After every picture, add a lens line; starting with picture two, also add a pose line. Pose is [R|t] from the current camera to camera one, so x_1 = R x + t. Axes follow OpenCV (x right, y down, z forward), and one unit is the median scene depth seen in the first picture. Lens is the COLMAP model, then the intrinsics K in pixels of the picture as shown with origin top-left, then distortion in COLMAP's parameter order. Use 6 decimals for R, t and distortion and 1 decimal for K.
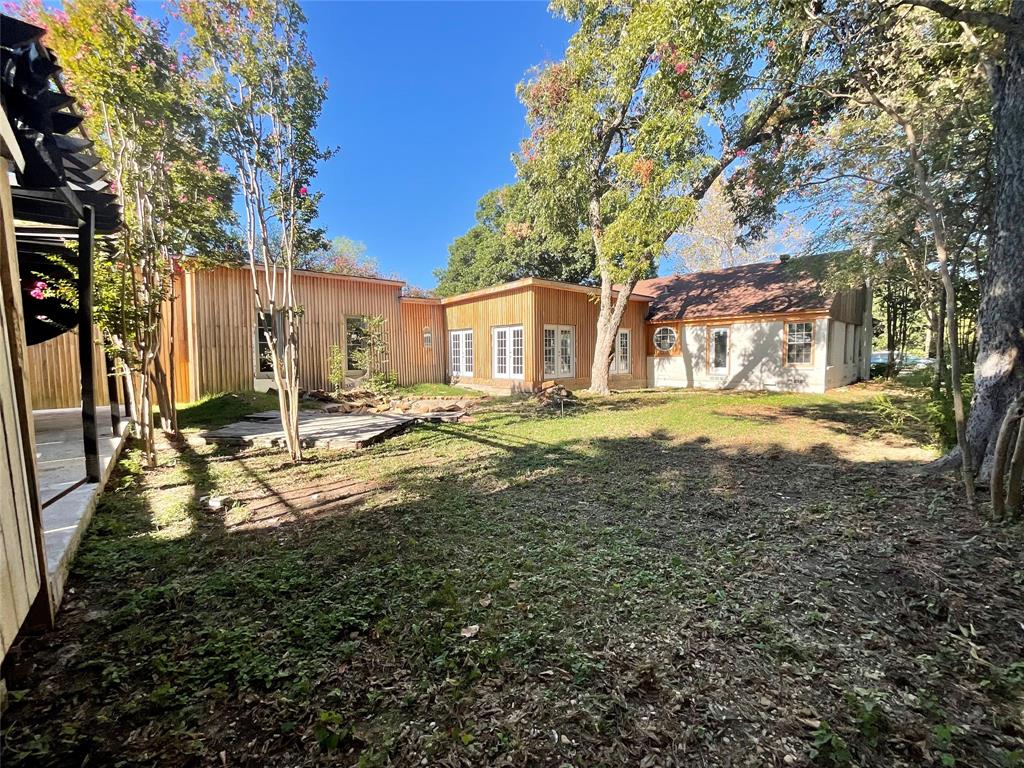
lens RADIAL K [[418.5, 0, 511.6], [0, 418.5, 383.6], [0, 0, 1]] dist [-0.002065, -0.000333]
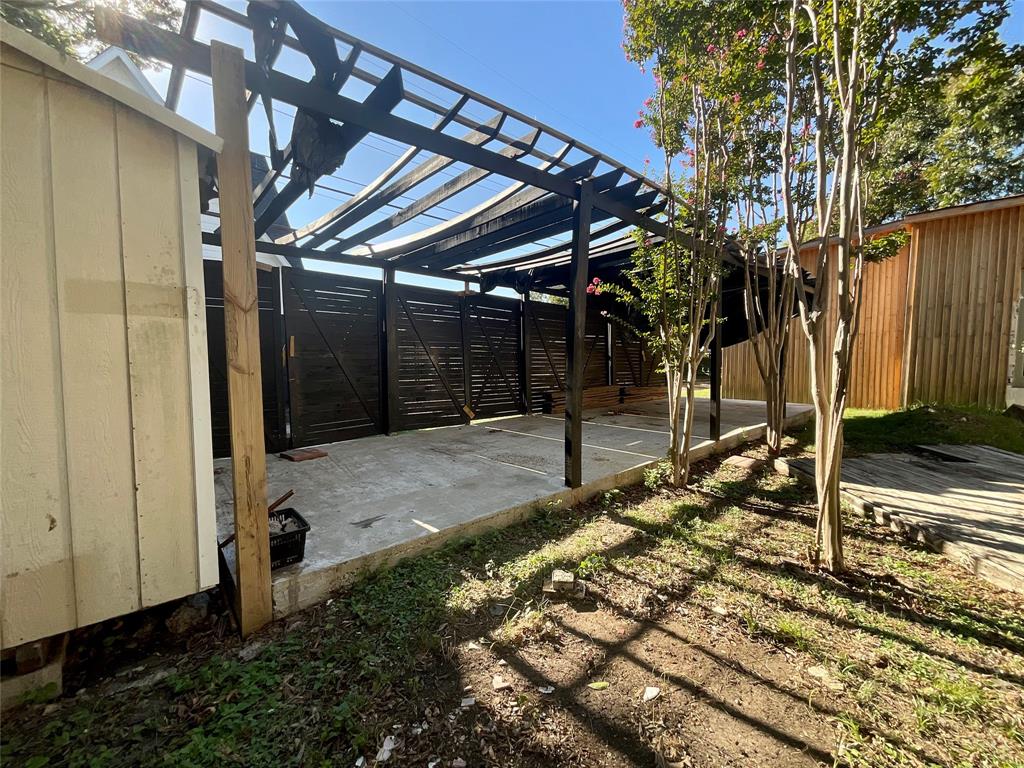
lens RADIAL K [[418.5, 0, 512.0], [0, 418.5, 386.1], [0, 0, 1]] dist [-0.002065, -0.000333]
pose [[0.025879, 0.074060, -0.996918, -0.096520], [-0.059344, 0.995607, 0.072422, -0.044134], [0.997902, 0.057286, 0.030161, 0.837945]]
